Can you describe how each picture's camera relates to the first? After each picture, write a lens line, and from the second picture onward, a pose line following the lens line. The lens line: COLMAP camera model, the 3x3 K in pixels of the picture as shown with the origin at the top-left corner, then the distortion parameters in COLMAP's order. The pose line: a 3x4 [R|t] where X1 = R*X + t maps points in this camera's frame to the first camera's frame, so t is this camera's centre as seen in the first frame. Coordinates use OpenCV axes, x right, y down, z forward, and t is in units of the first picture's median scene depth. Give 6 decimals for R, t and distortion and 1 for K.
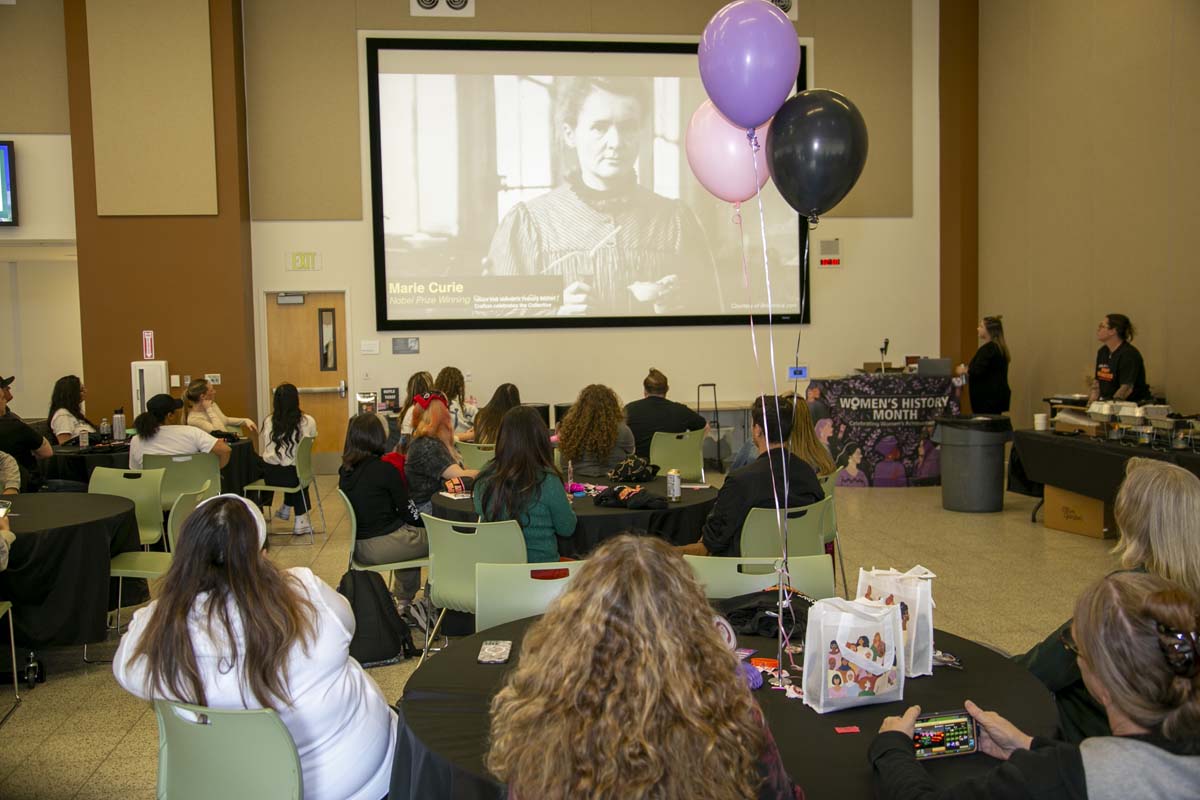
lens RADIAL K [[1047.6, 0, 606.5], [0, 1047.6, 397.4], [0, 0, 1]] dist [-0.030996, 0.047667]
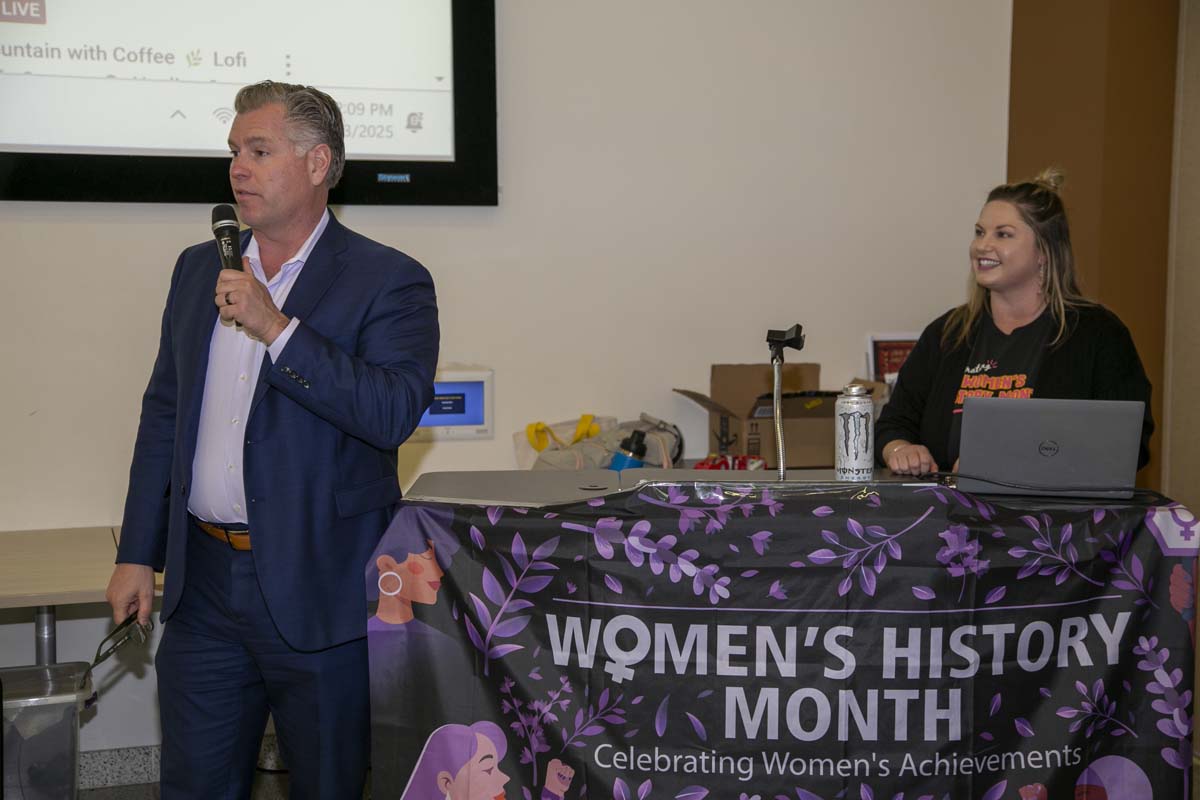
lens RADIAL K [[1923.0, 0, 597.3], [0, 1923.0, 404.2], [0, 0, 1]] dist [0.215233, 0.000000]
pose [[0.988149, 0.008141, 0.153280, 0.182617], [-0.011422, 0.999724, 0.020535, -0.042935], [-0.153071, -0.022043, 0.987969, 0.676724]]
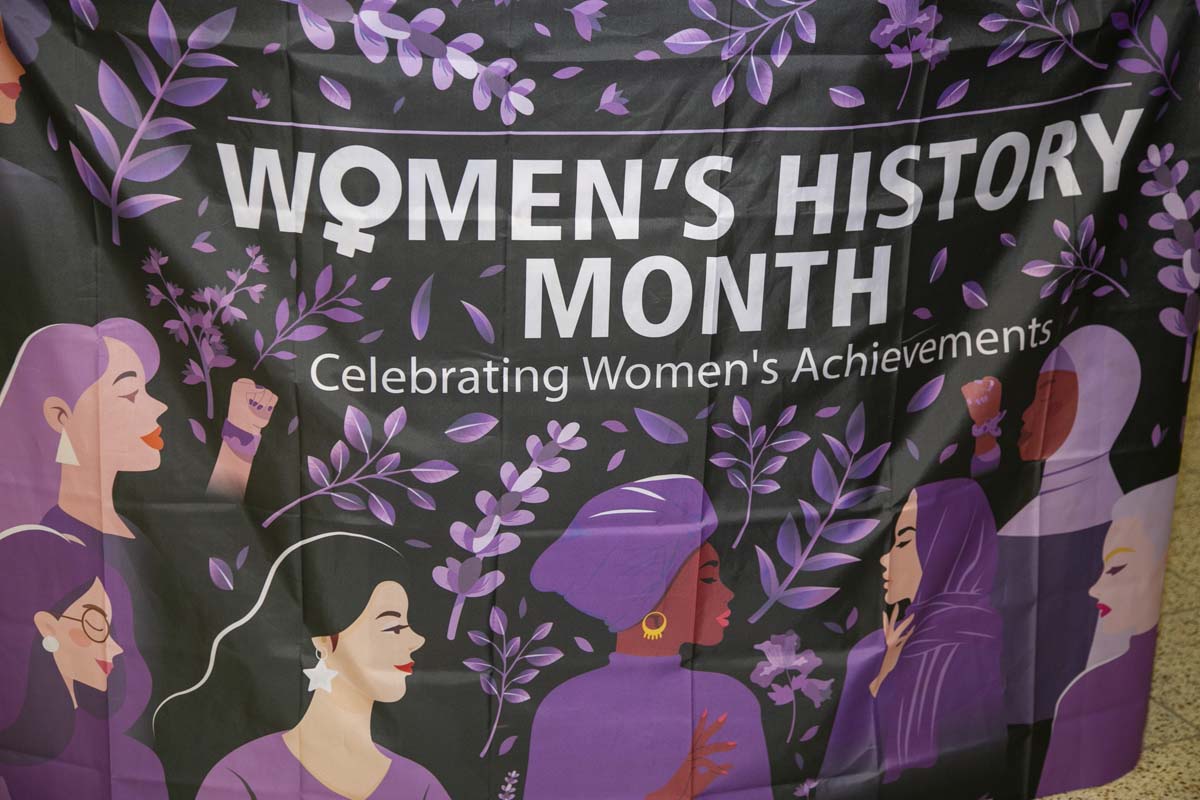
lens RADIAL K [[2195.9, 0, 597.0], [0, 2195.9, 410.2], [0, 0, 1]] dist [0.247489, 0.000000]
pose [[0.942927, -0.080546, 0.323112, 0.186829], [-0.021520, 0.953538, 0.300503, -0.042244], [-0.332304, -0.290306, 0.897383, 0.786022]]
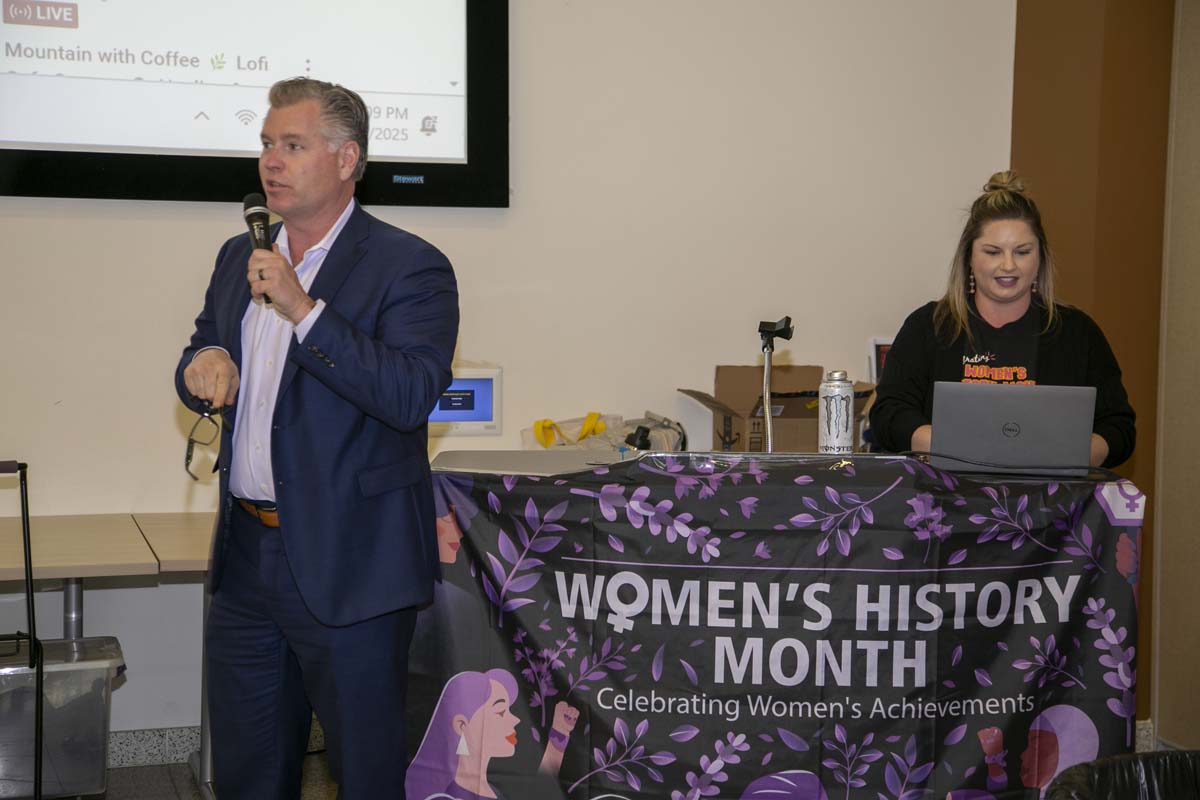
lens RADIAL K [[2150.3, 0, 603.4], [0, 2150.3, 399.0], [0, 0, 1]] dist [0.281806, 0.000000]
pose [[0.987973, 0.021653, 0.153100, 0.170046], [-0.022467, 0.999741, 0.003585, -0.034435], [-0.152982, -0.006982, 0.988204, 0.594592]]
